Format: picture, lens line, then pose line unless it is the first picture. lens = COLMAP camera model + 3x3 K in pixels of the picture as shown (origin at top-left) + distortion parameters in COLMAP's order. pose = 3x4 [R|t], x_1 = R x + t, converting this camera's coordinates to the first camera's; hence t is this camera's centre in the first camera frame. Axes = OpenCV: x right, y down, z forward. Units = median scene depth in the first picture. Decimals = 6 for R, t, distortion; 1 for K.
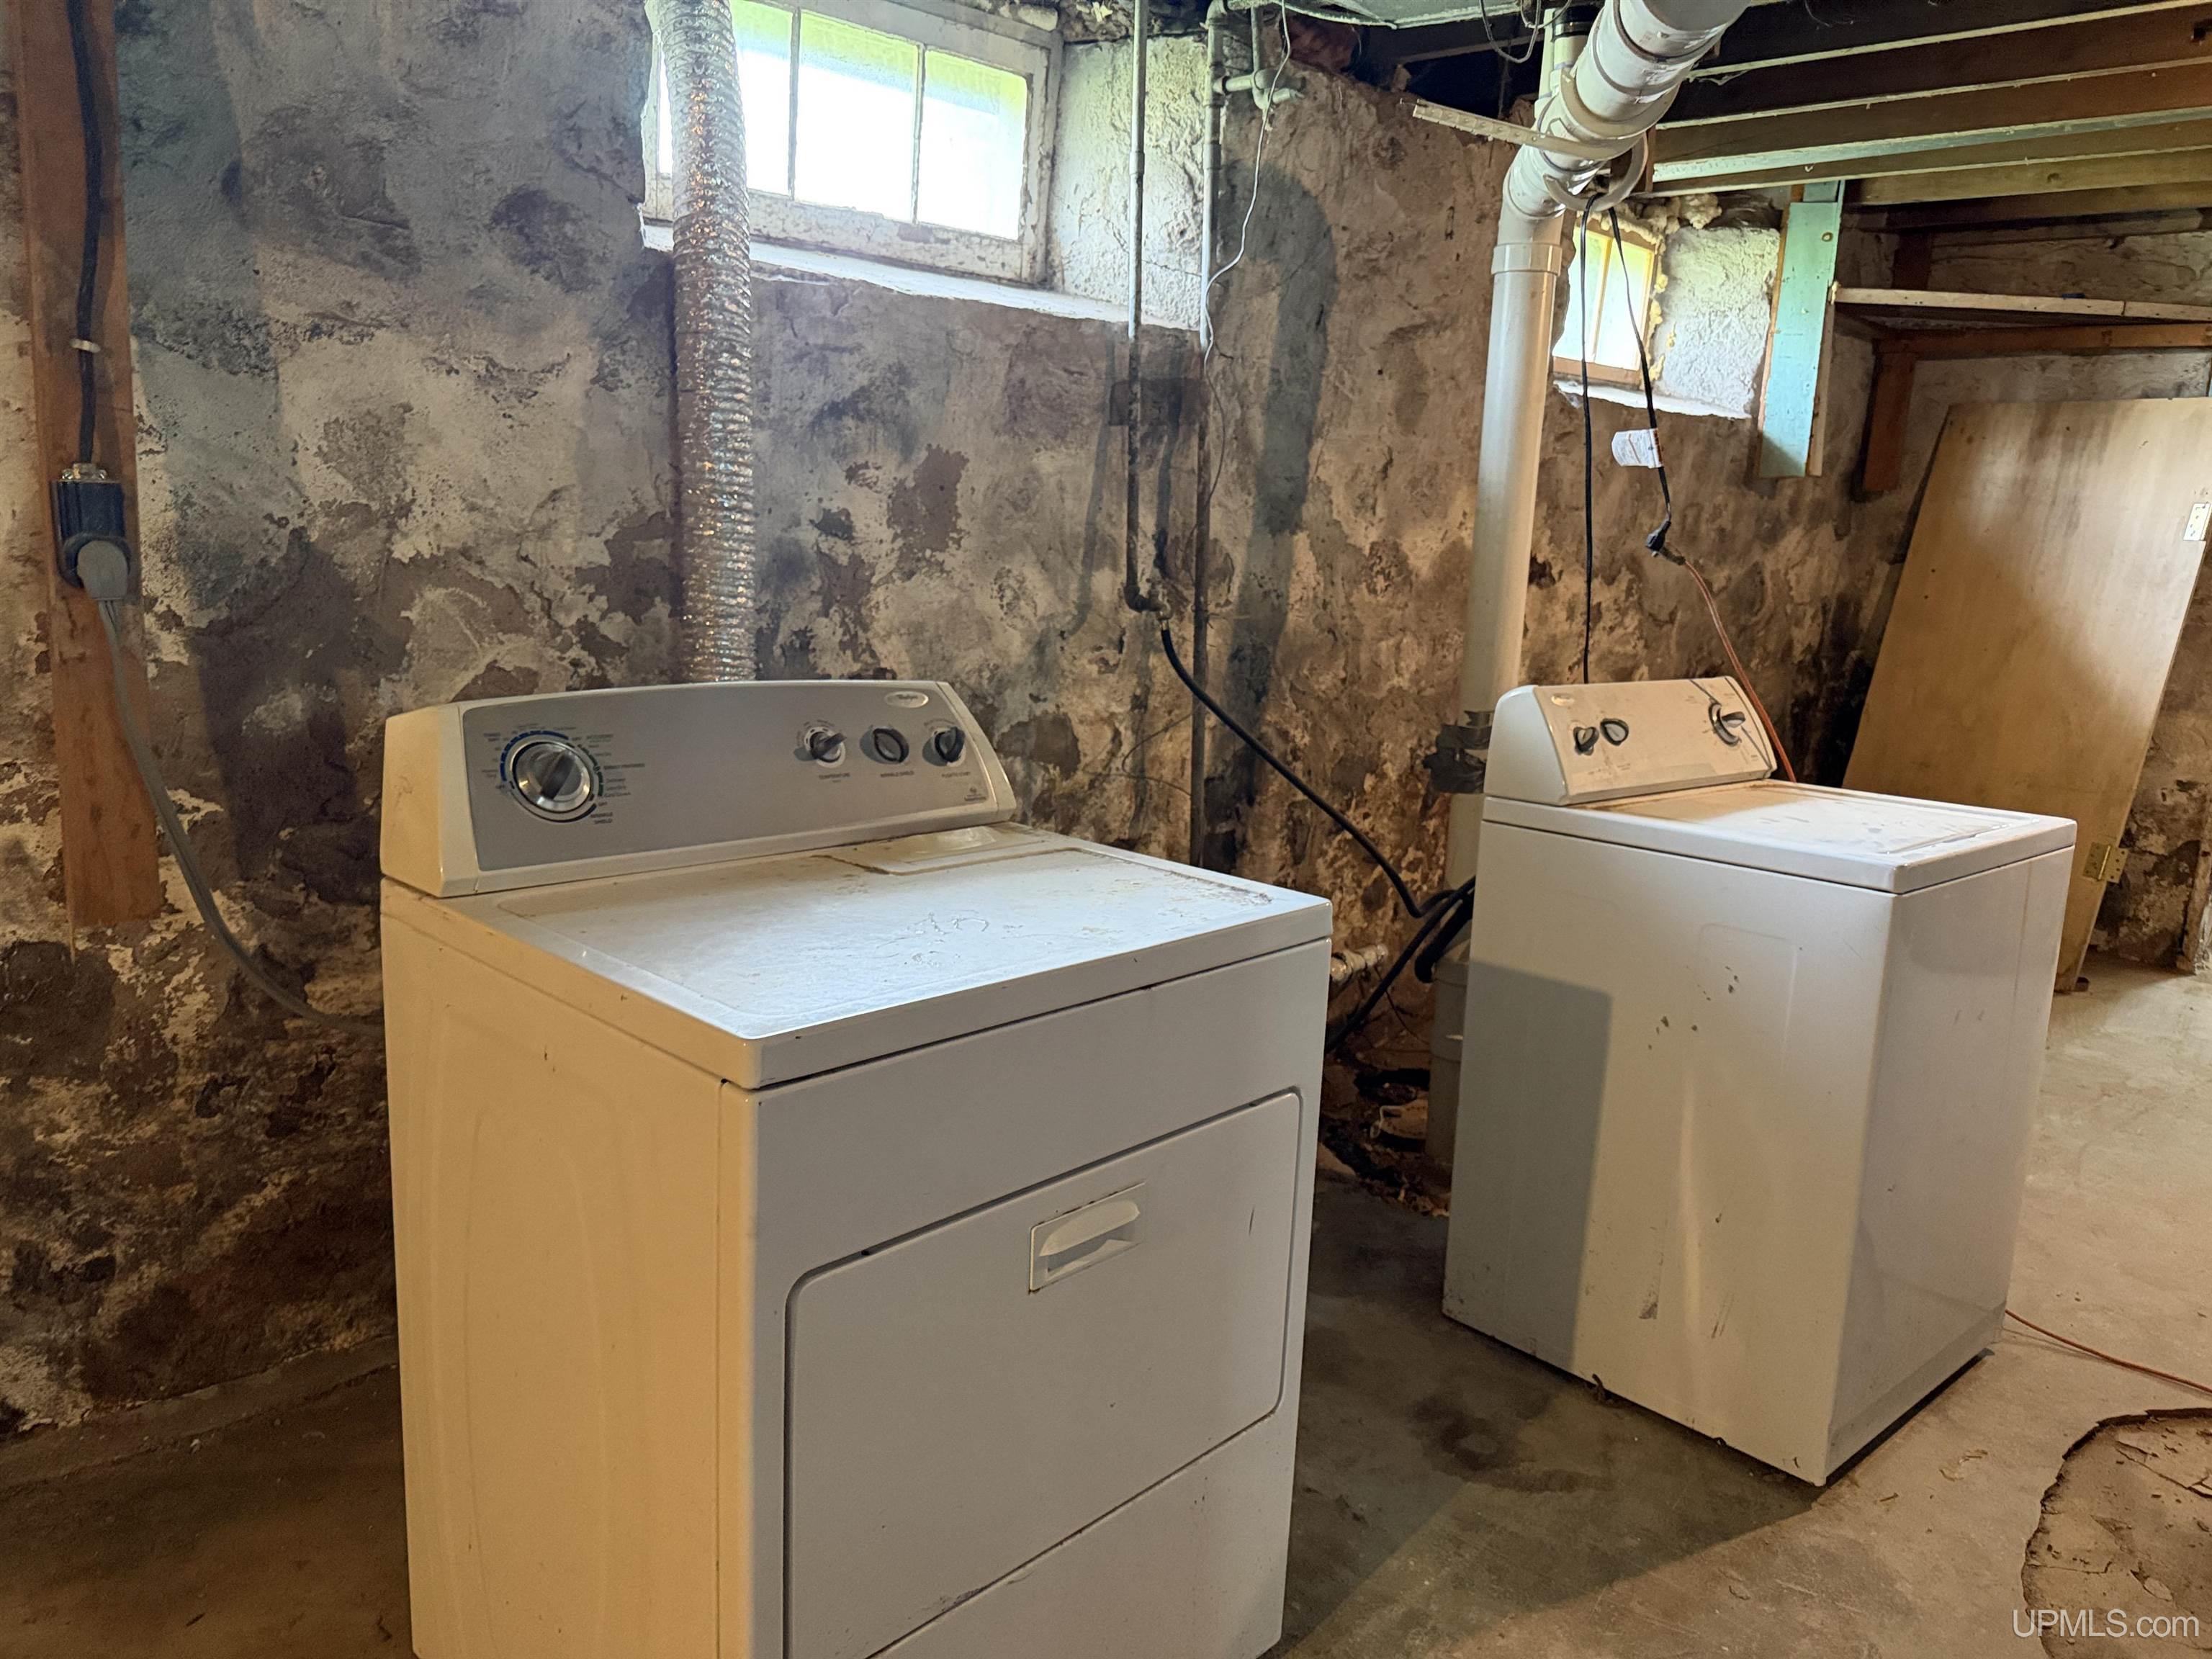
lens RADIAL K [[1557.2, 0, 1107.3], [0, 1557.2, 852.5], [0, 0, 1]] dist [0.051477, -0.051269]
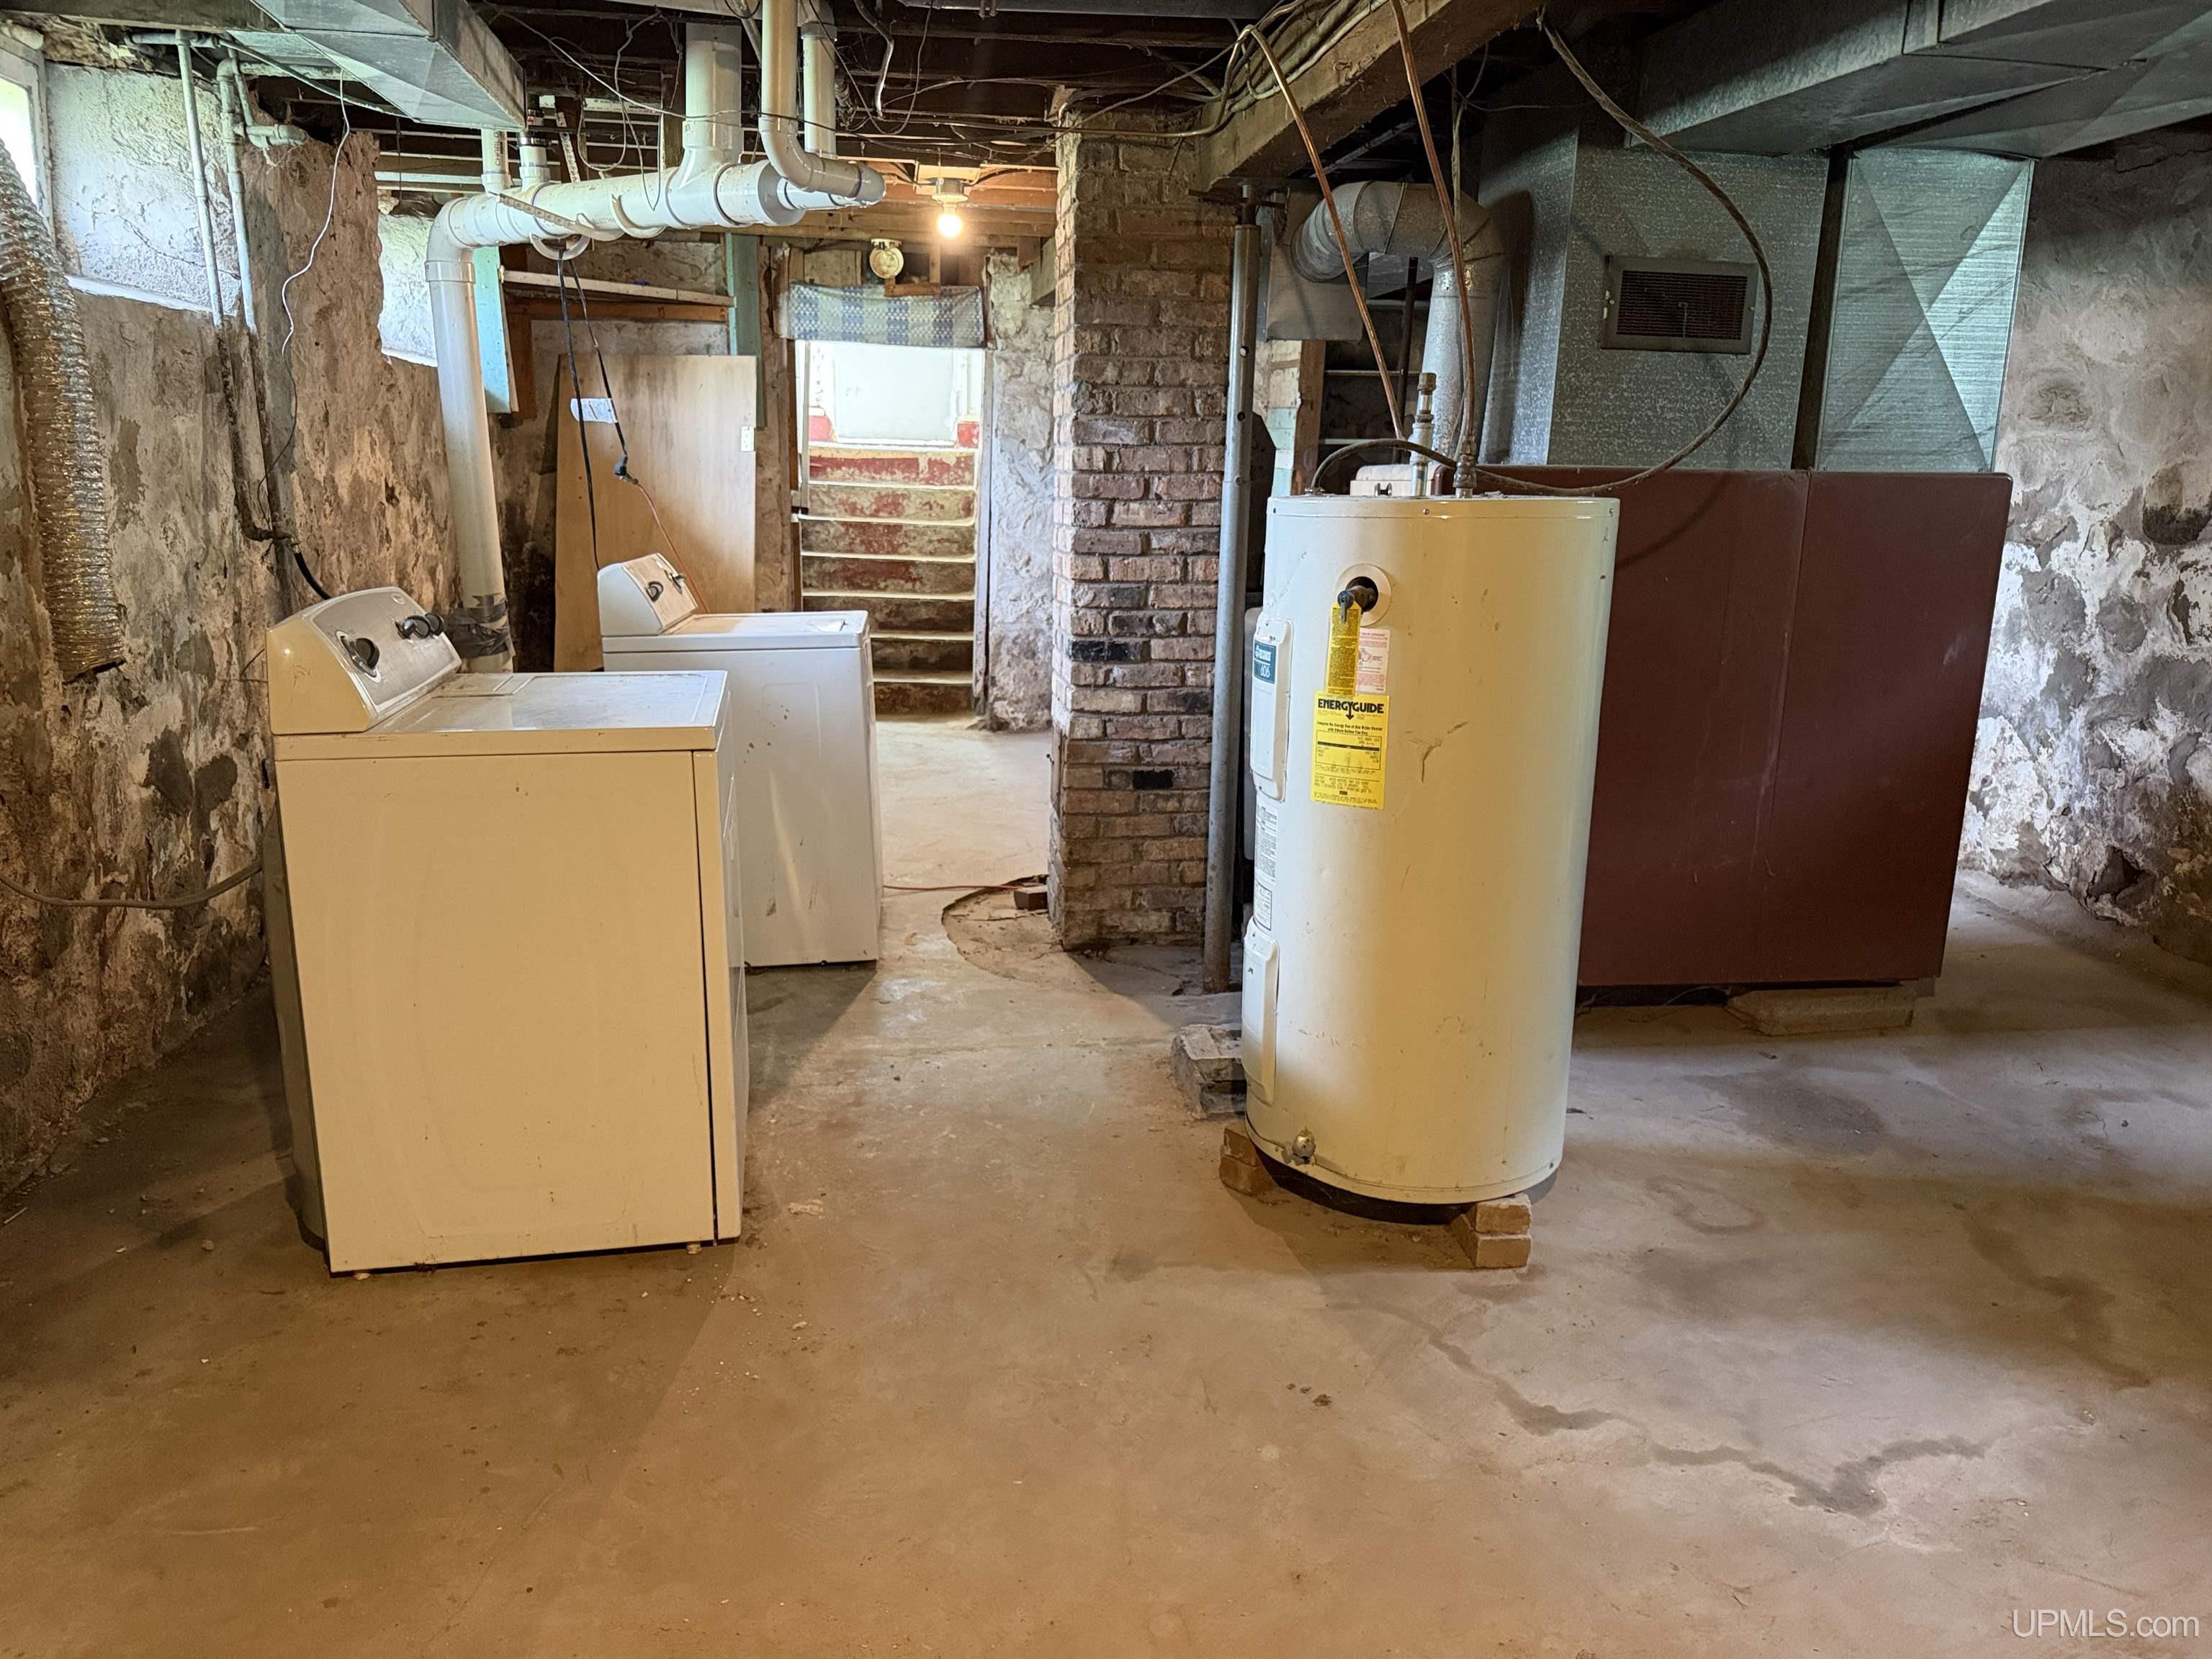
lens RADIAL K [[1537.7, 0, 1106.0], [0, 1537.7, 829.5], [0, 0, 1]] dist [0.002598, 0.002245]
pose [[0.581573, -0.231463, 0.779870, -0.584250], [0.194086, 0.970462, 0.143294, 0.024206], [-0.790002, 0.068026, 0.609319, -0.269199]]
